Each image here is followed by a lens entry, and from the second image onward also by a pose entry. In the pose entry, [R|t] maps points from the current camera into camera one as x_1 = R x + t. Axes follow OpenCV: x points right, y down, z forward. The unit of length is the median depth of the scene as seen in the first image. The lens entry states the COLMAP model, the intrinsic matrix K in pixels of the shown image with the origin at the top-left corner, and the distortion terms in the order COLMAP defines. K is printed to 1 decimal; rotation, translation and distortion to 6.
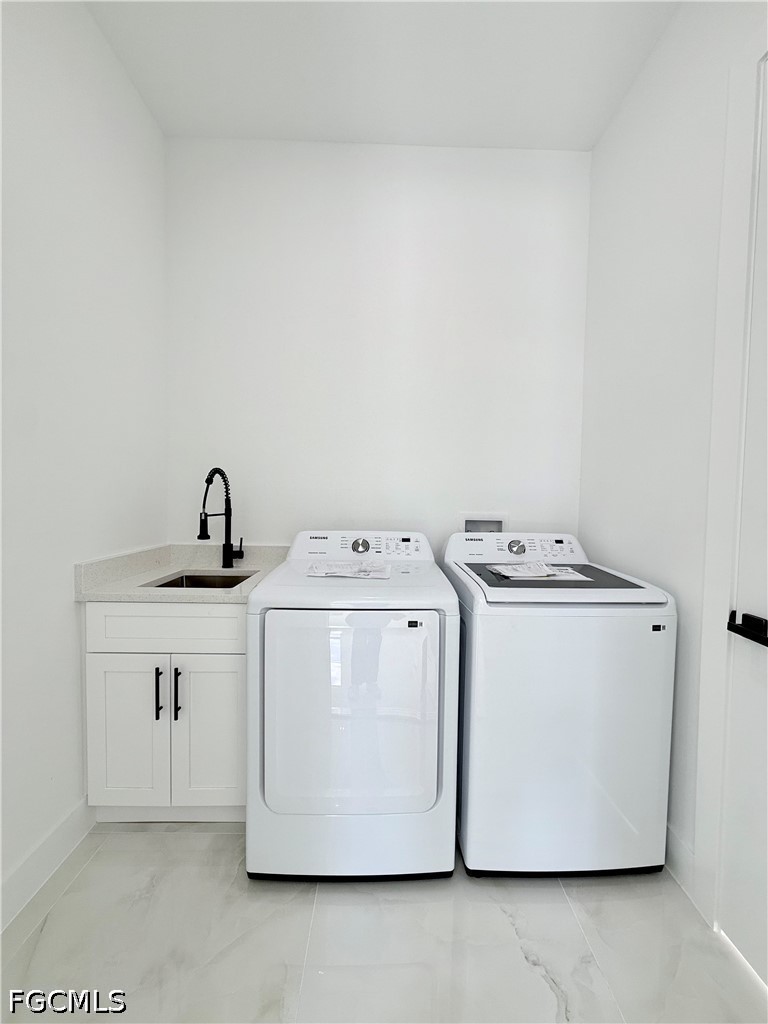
lens RADIAL K [[407.0, 0, 383.6], [0, 407.0, 509.0], [0, 0, 1]] dist [0.002508, 0.000140]
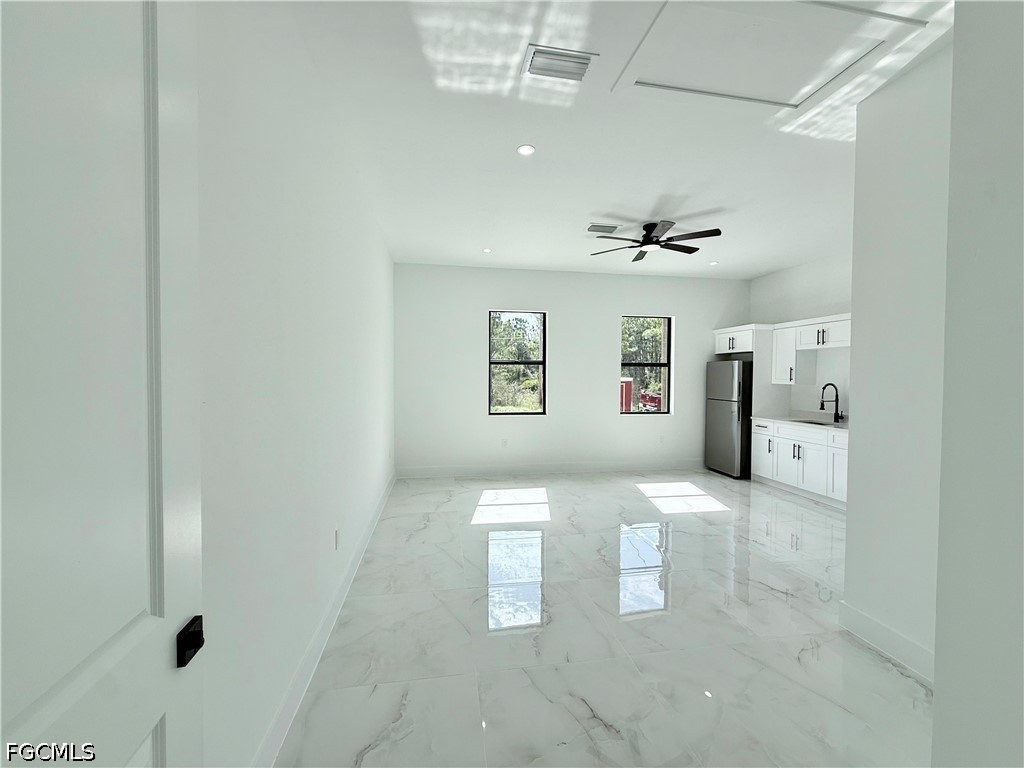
lens RADIAL K [[407.0, 0, 510.8], [0, 407.0, 382.8], [0, 0, 1]] dist [0.002508, 0.000140]
pose [[0.174230, 0.001621, -0.984704, 1.886406], [-0.025636, 0.999667, -0.002890, -0.044696], [0.984371, 0.025747, 0.174213, -1.537503]]
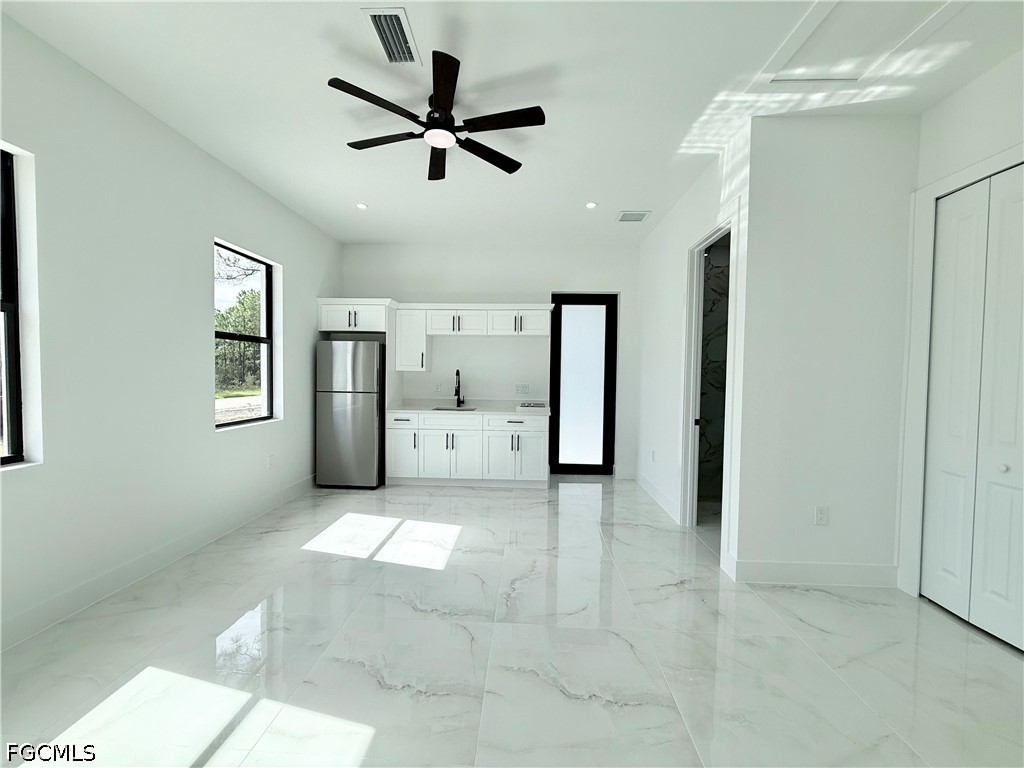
lens RADIAL K [[407.0, 0, 513.9], [0, 407.0, 386.5], [0, 0, 1]] dist [0.002508, 0.000140]
pose [[0.999095, -0.000568, -0.042528, 0.090919], [0.001131, 0.999912, 0.013214, -0.025766], [0.042517, -0.013250, 0.999008, -1.735290]]
